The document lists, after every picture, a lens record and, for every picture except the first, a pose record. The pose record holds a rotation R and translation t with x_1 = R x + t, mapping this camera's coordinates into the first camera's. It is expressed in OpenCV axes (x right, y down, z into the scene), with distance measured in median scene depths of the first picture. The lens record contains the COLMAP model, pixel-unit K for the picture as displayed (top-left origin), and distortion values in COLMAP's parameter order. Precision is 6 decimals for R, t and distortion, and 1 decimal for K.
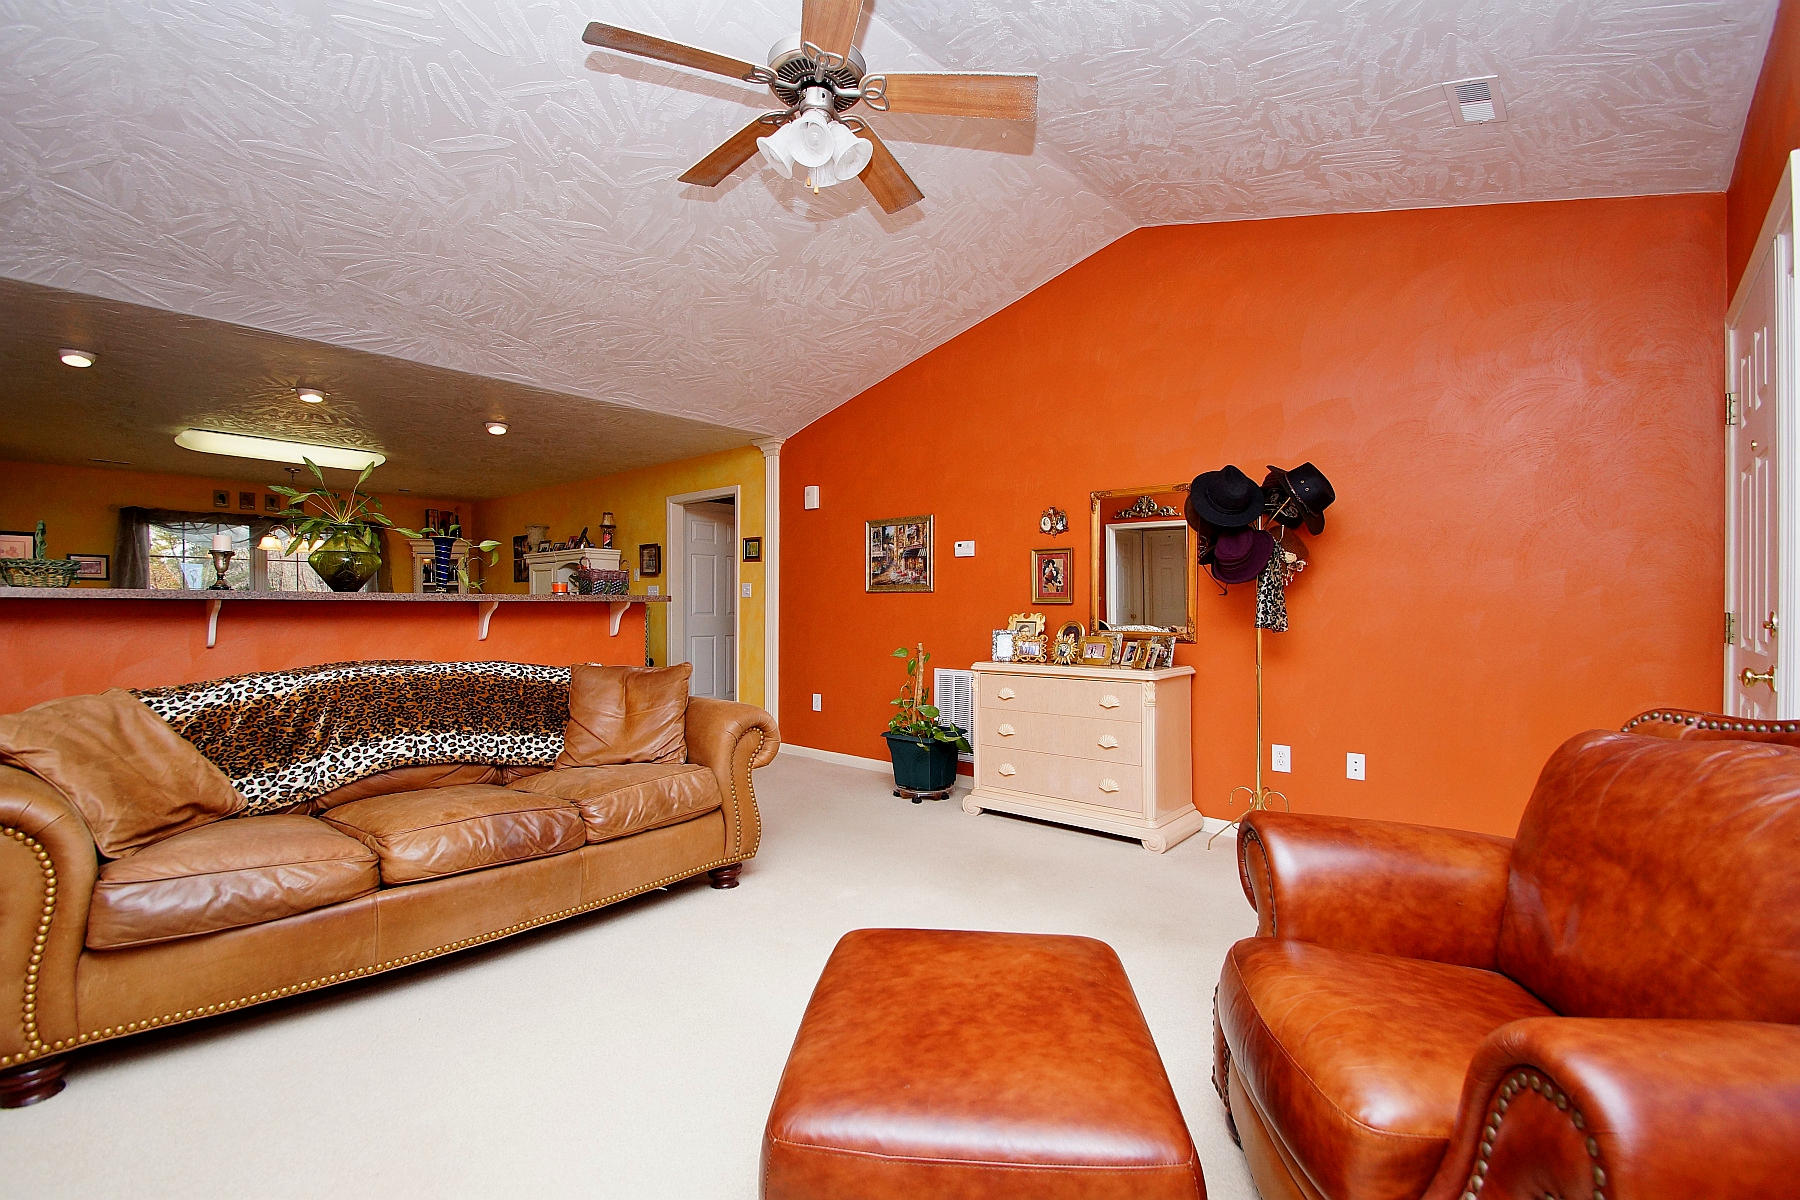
lens RADIAL K [[795.7, 0, 894.5], [0, 795.7, 612.8], [0, 0, 1]] dist [0.017055, -0.017912]
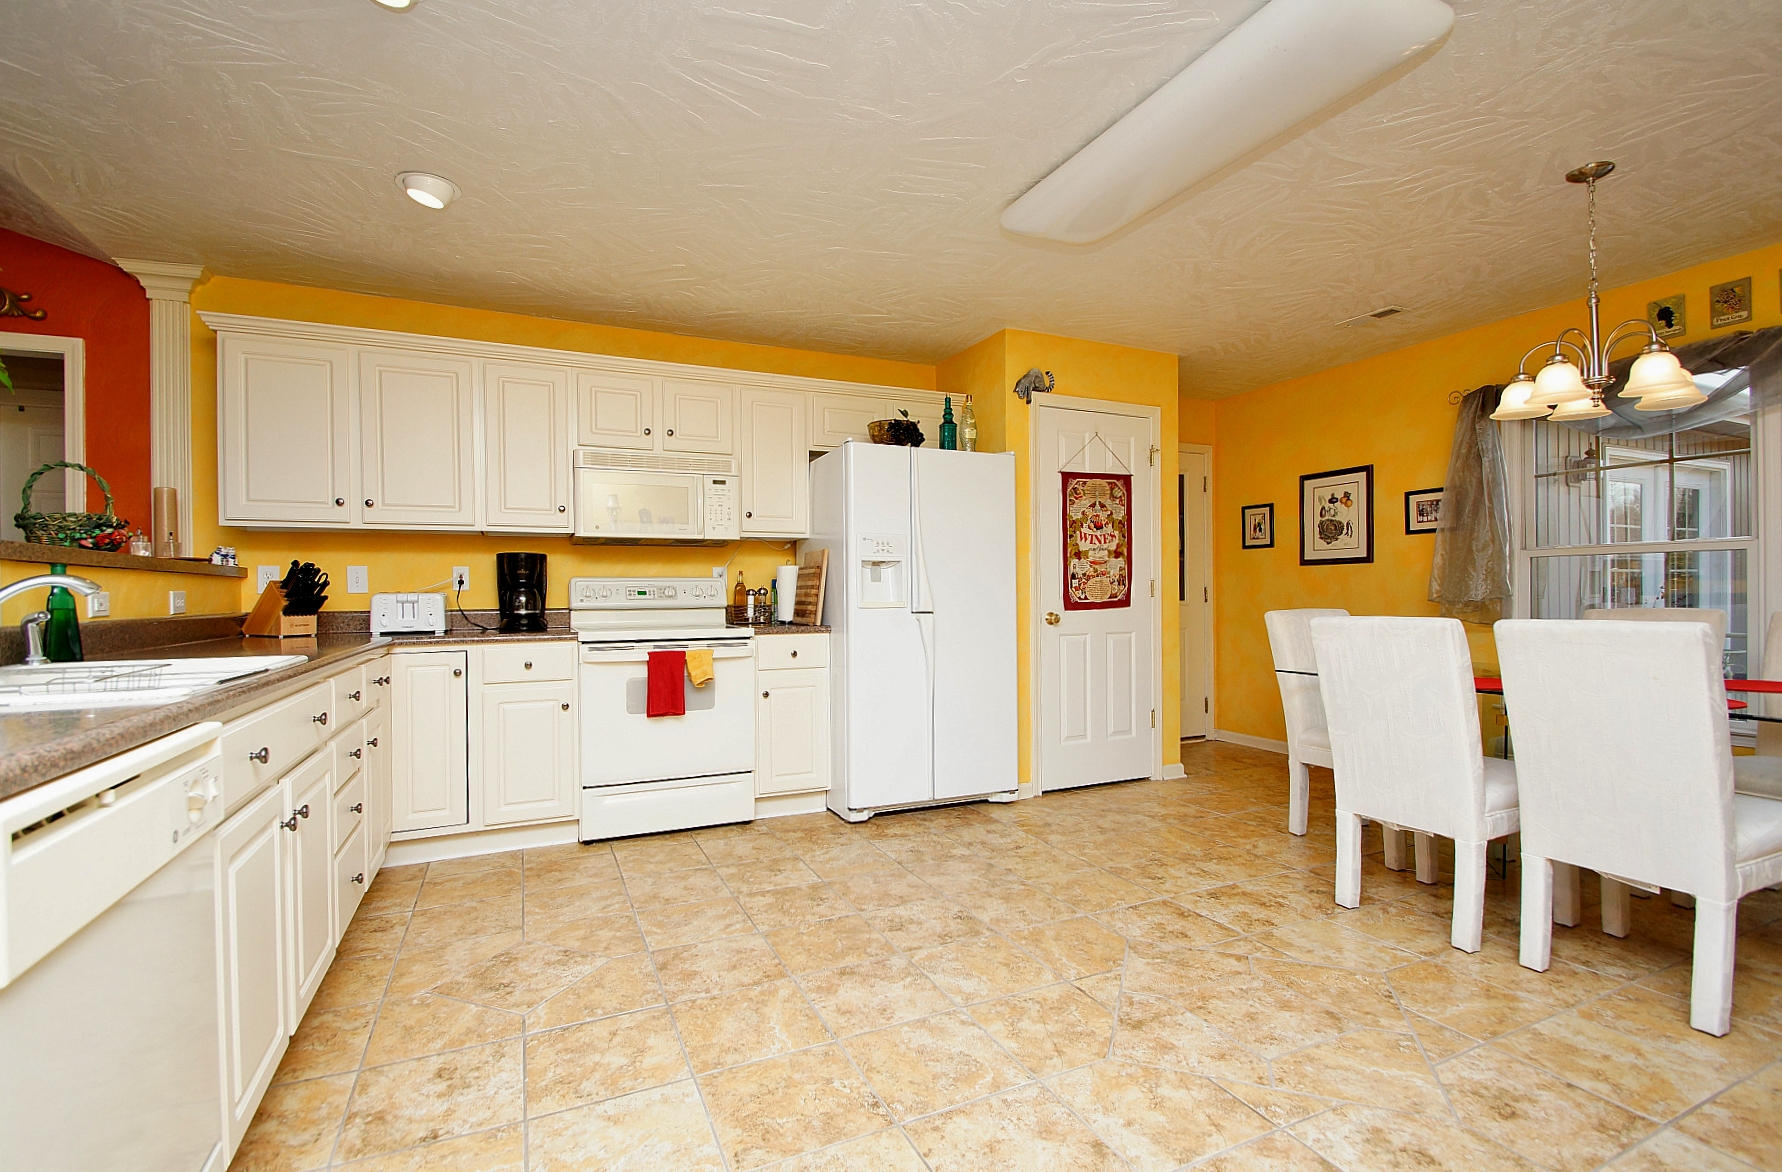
lens RADIAL K [[795.0, 0, 891.9], [0, 795.0, 600.2], [0, 0, 1]] dist [0.010186, -0.016894]
pose [[-0.400998, 0.007520, -0.916048, -0.618438], [0.002628, 0.999972, 0.007058, 0.002944], [0.916075, 0.000423, -0.401006, 1.639345]]
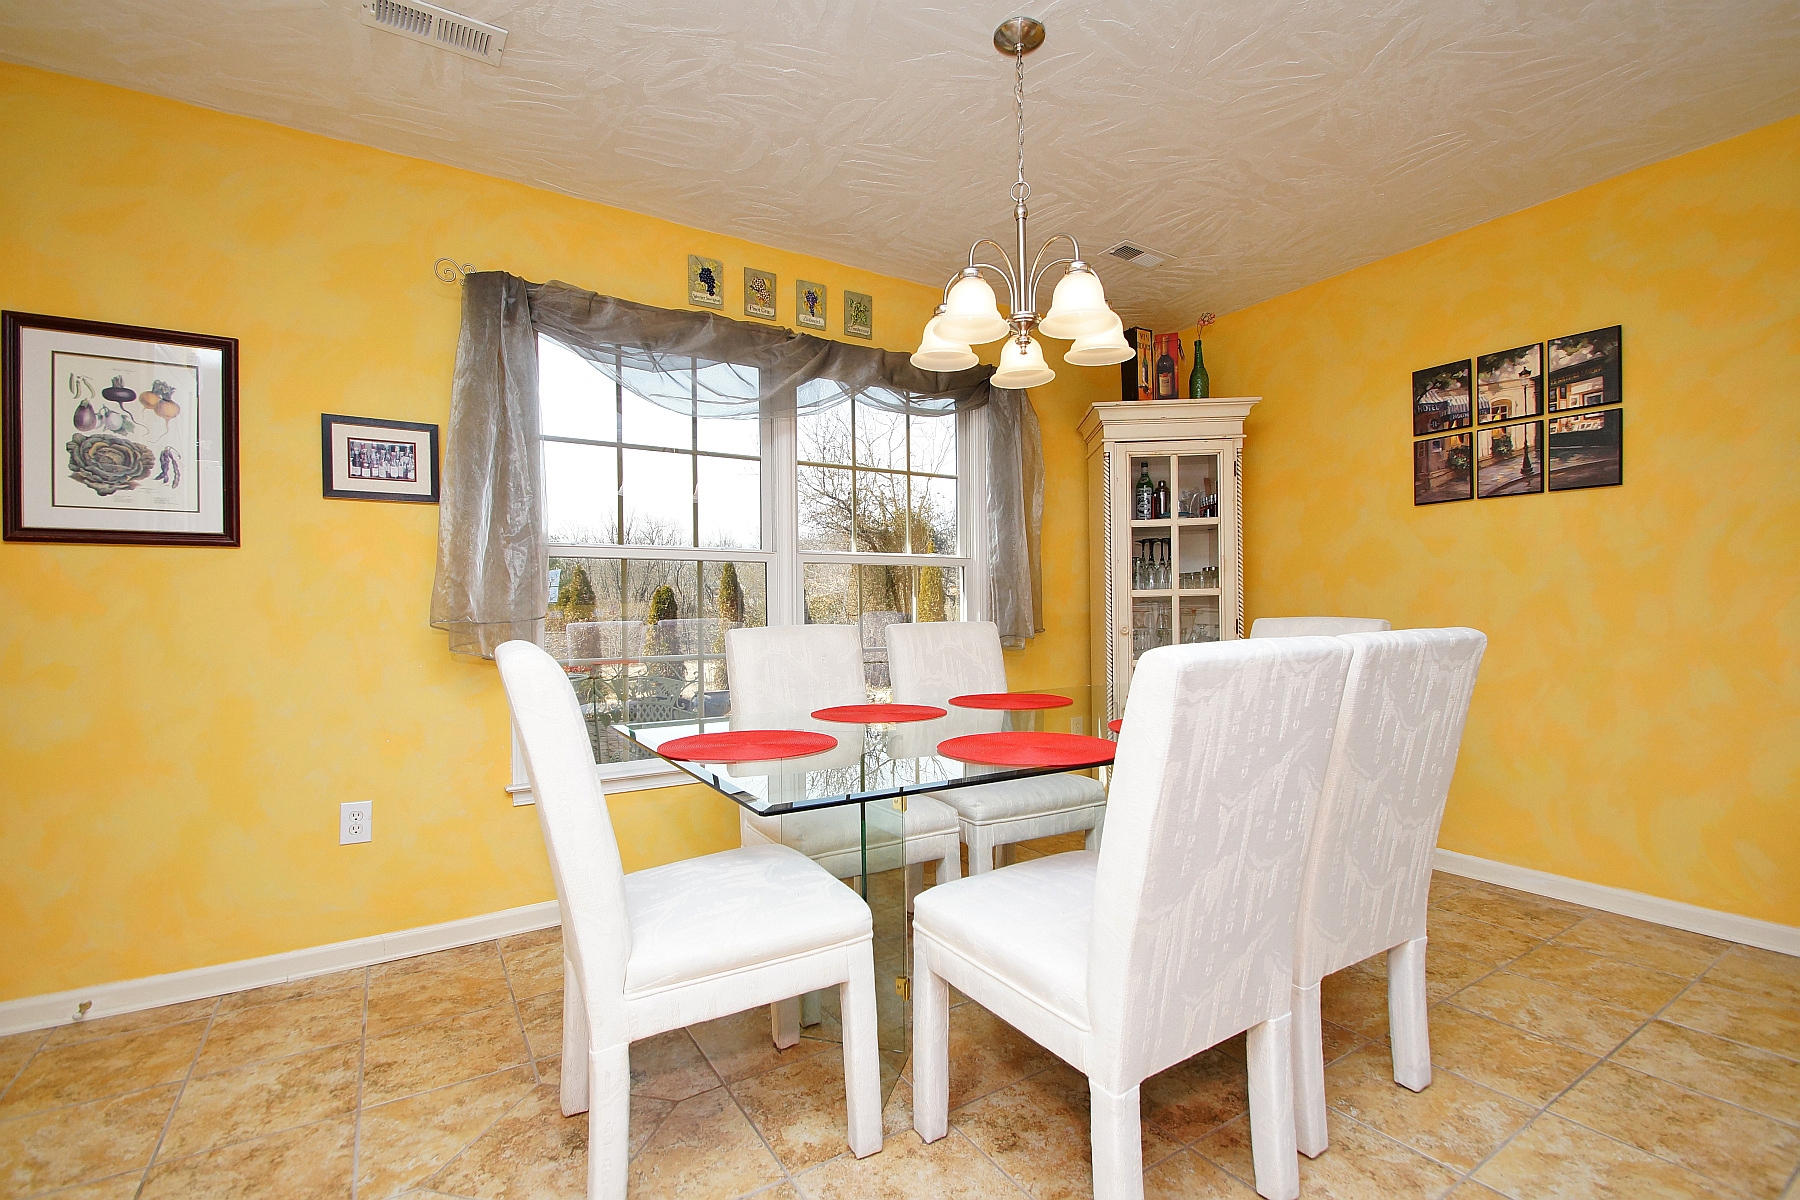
lens RADIAL K [[795.7, 0, 894.5], [0, 795.7, 612.8], [0, 0, 1]] dist [0.017055, -0.017912]
pose [[0.957170, -0.009448, -0.289374, -1.370804], [0.009386, 0.999955, -0.001602, 0.009066], [0.289376, -0.001182, 0.957215, 1.419206]]
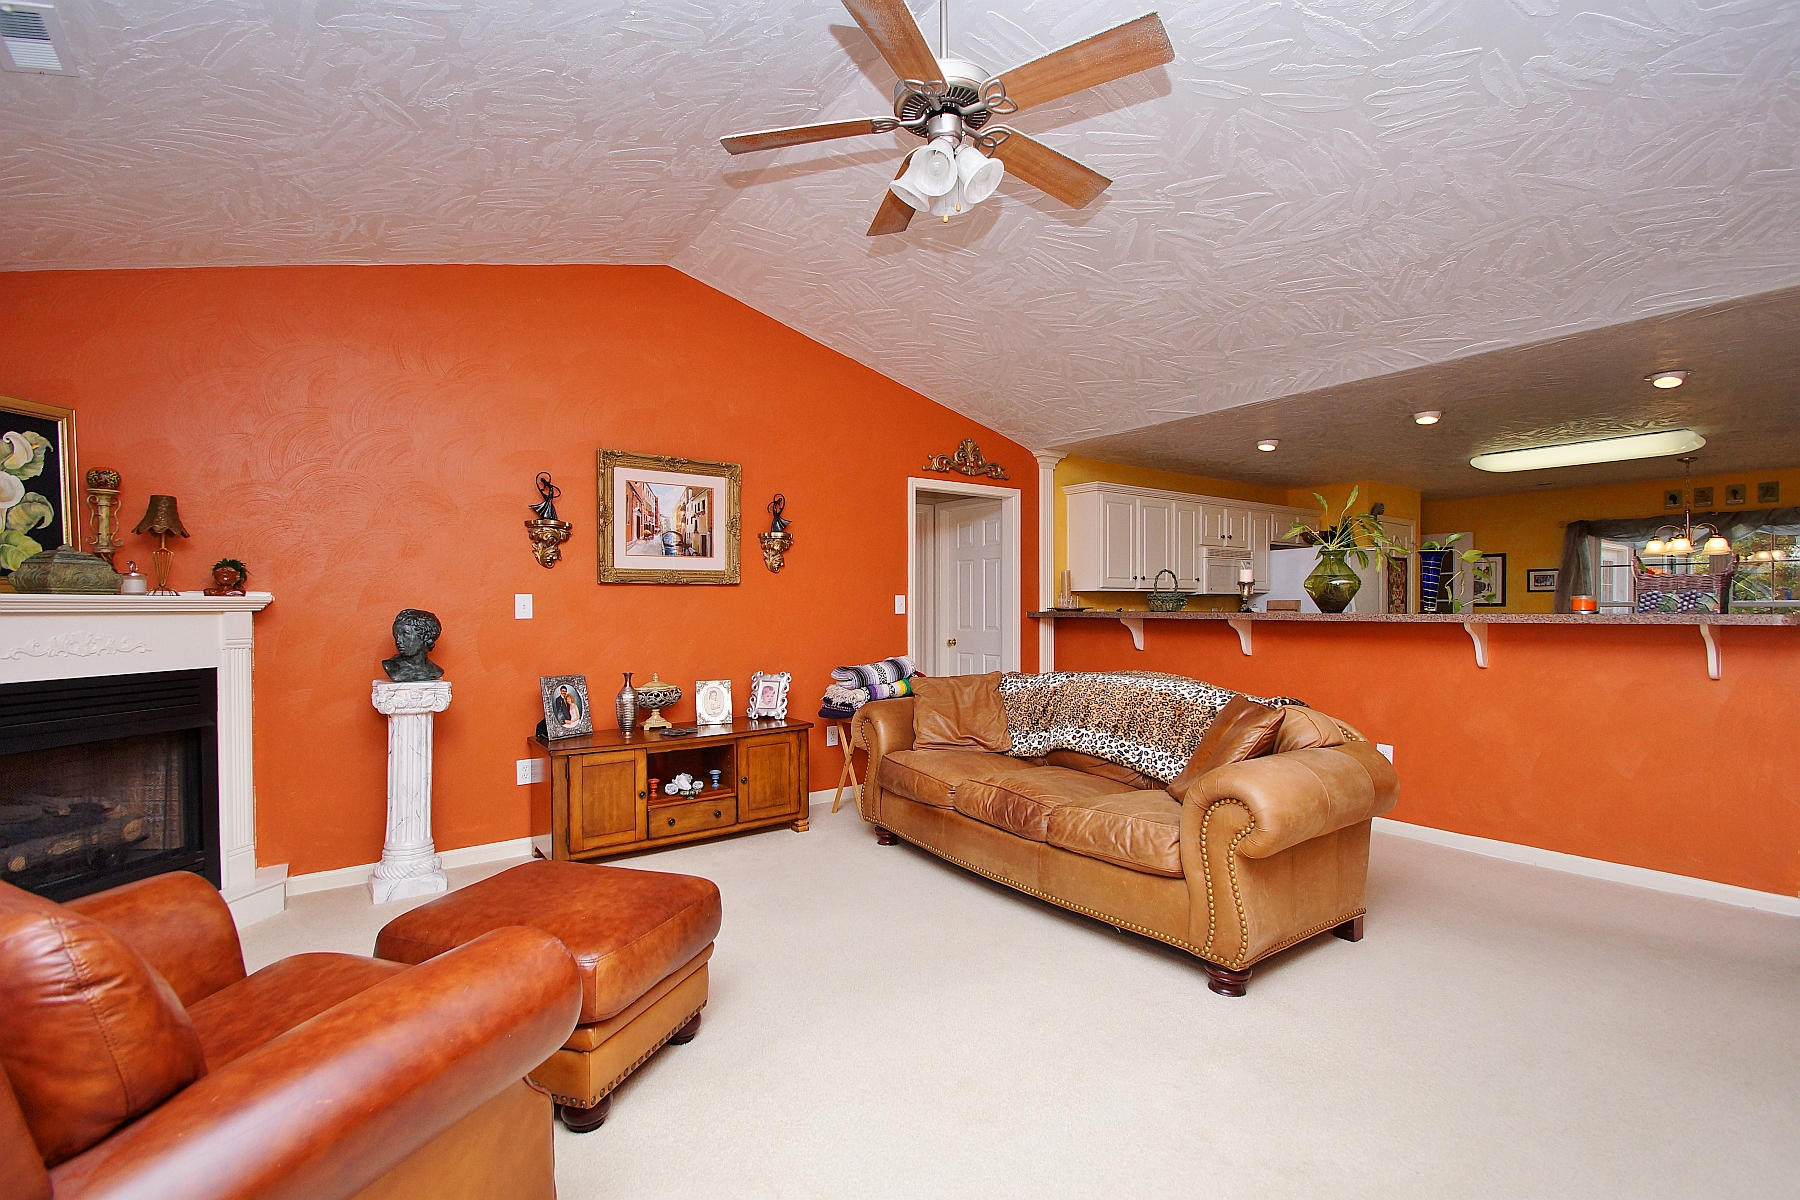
lens RADIAL K [[795.7, 0, 894.5], [0, 795.7, 612.8], [0, 0, 1]] dist [0.017055, -0.017912]
pose [[-0.222836, 0.005084, -0.974843, 0.514561], [-0.003592, 0.999975, 0.006036, -0.030987], [0.974849, 0.004847, -0.222812, 0.684666]]
